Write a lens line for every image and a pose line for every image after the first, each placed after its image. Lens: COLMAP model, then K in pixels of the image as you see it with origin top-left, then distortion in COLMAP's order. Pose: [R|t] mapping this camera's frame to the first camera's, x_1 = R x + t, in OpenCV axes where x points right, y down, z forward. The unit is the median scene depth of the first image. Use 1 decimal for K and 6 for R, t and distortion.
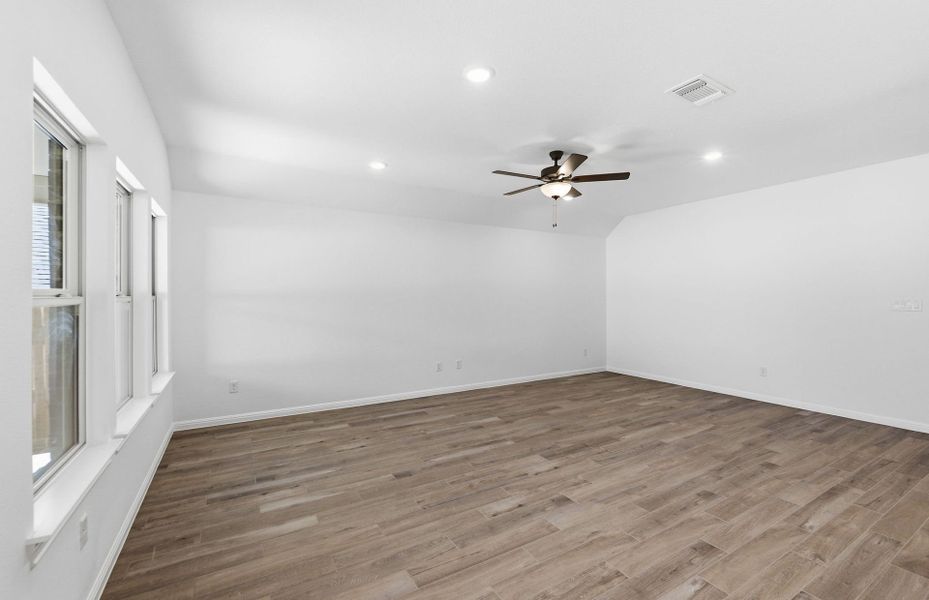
lens RADIAL K [[394.1, 0, 468.3], [0, 394.1, 300.9], [0, 0, 1]] dist [-0.003200, -0.000479]
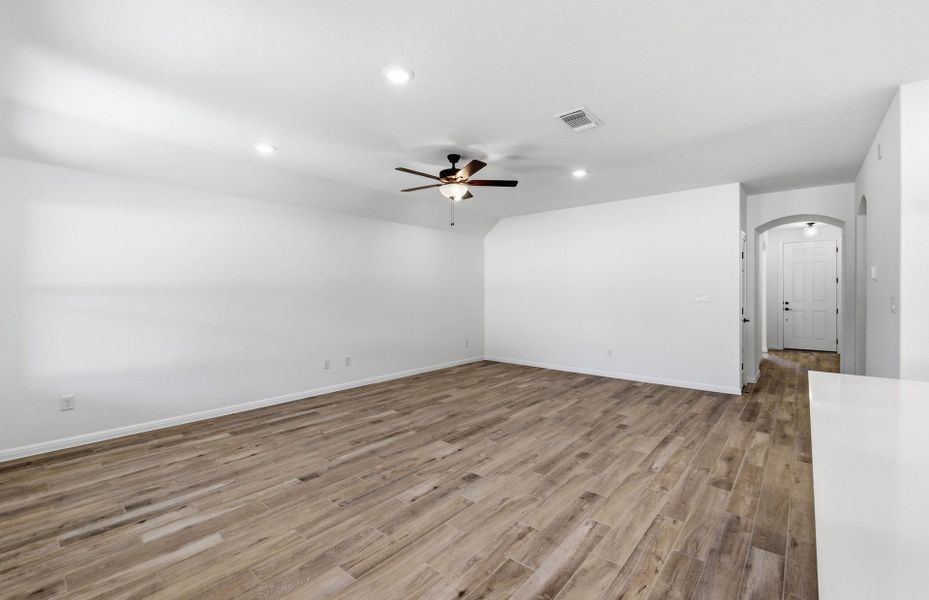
lens RADIAL K [[394.1, 0, 464.5], [0, 394.1, 300.0], [0, 0, 1]] dist [-0.002185, -0.000369]
pose [[0.948083, -0.006105, 0.317963, -0.090943], [0.002430, 0.999926, 0.011954, -0.000344], [-0.318013, -0.010561, 0.948028, -0.021414]]
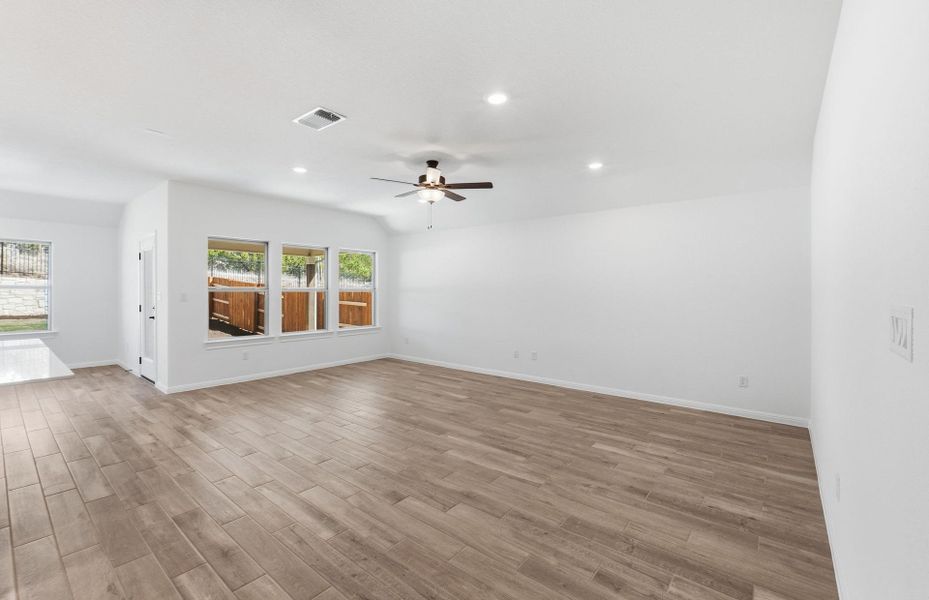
lens RADIAL K [[390.0, 0, 464.4], [0, 390.0, 294.2], [0, 0, 1]] dist [-0.003507, -0.000553]
pose [[0.343339, 0.010235, -0.939156, 1.348527], [-0.010874, 0.999917, 0.006922, -0.008030], [0.939149, 0.007836, 0.343422, 0.730719]]
